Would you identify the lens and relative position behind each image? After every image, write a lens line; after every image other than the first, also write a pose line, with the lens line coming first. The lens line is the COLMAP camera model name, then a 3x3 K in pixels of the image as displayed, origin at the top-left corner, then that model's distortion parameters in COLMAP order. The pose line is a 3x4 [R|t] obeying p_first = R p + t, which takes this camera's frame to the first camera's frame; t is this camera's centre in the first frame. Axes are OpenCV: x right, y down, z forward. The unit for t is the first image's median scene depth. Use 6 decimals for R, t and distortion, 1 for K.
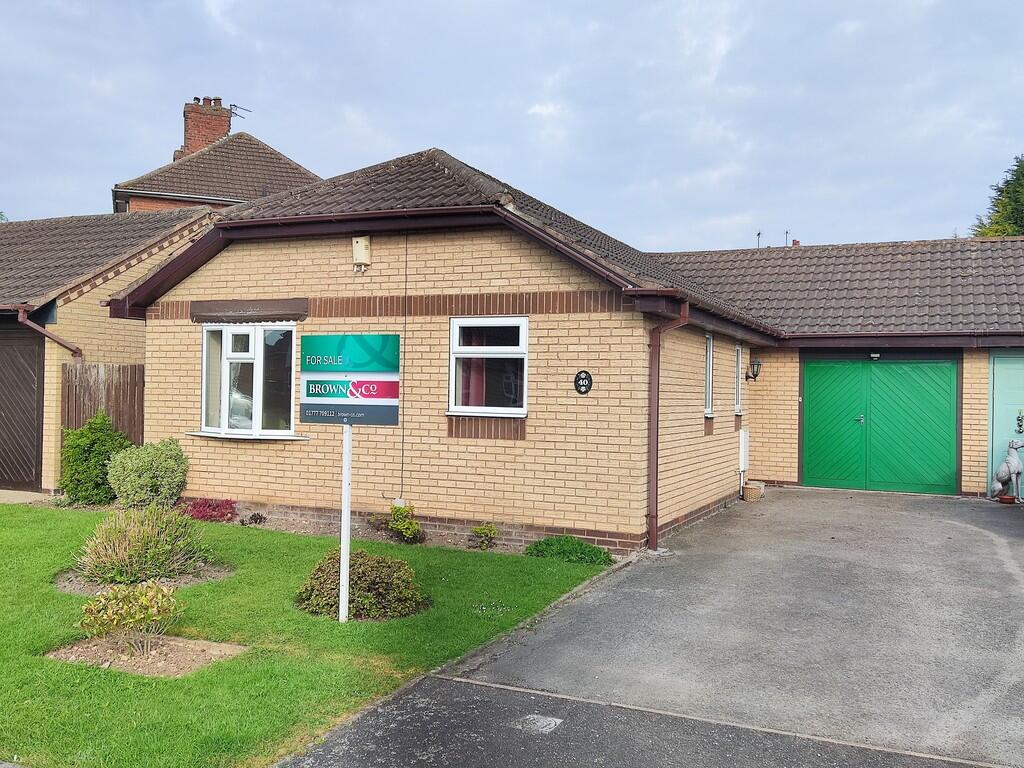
lens RADIAL K [[937.4, 0, 512.0], [0, 937.4, 384.0], [0, 0, 1]] dist [0.127665, -0.126468]
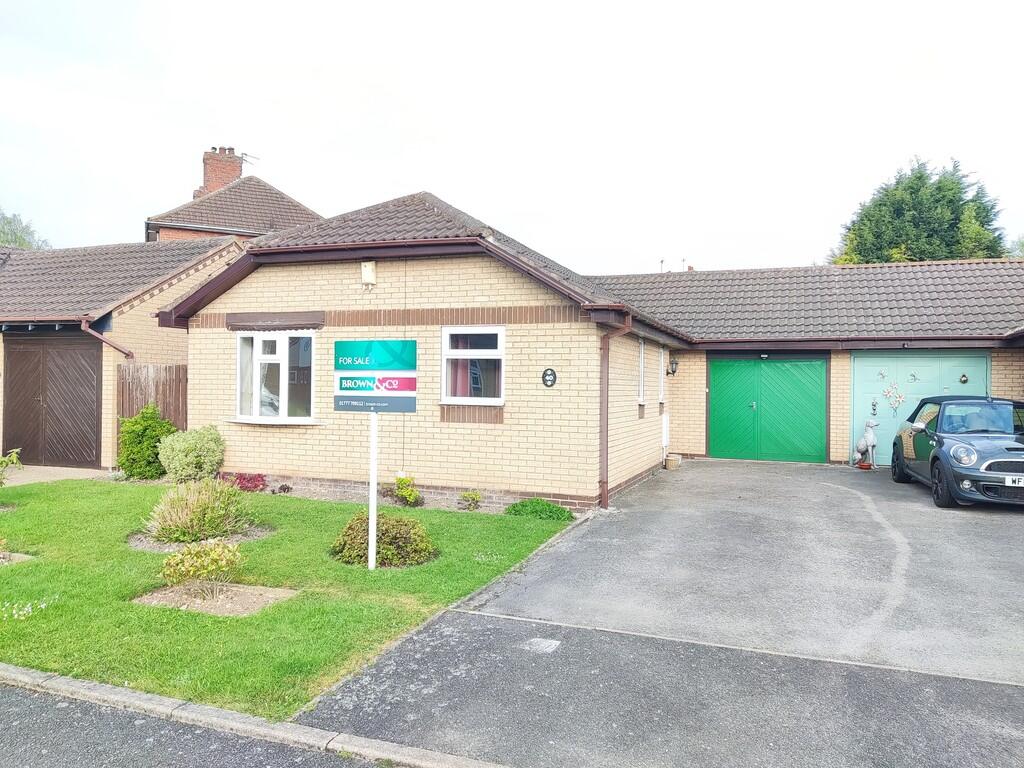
lens RADIAL K [[744.4, 0, 512.0], [0, 744.4, 384.0], [0, 0, 1]] dist [0.124320, -0.117740]
pose [[0.998237, -0.004998, 0.059146, -0.031336], [0.004634, 0.999969, 0.006290, 0.000096], [-0.059176, -0.006005, 0.998230, -0.002843]]
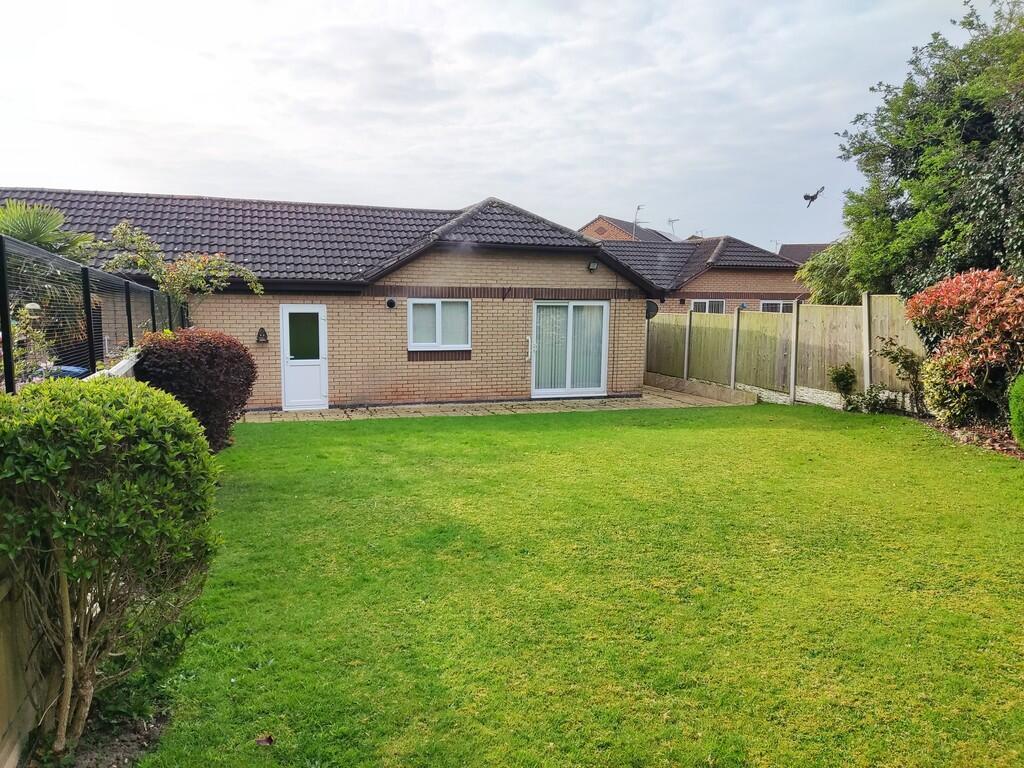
lens RADIAL K [[744.4, 0, 512.0], [0, 744.4, 384.0], [0, 0, 1]] dist [0.124320, -0.117740]
pose [[0.747916, -0.045693, 0.662219, -0.892999], [0.015513, 0.998559, 0.051380, 0.029779], [-0.663612, -0.028155, 0.747547, -0.195322]]
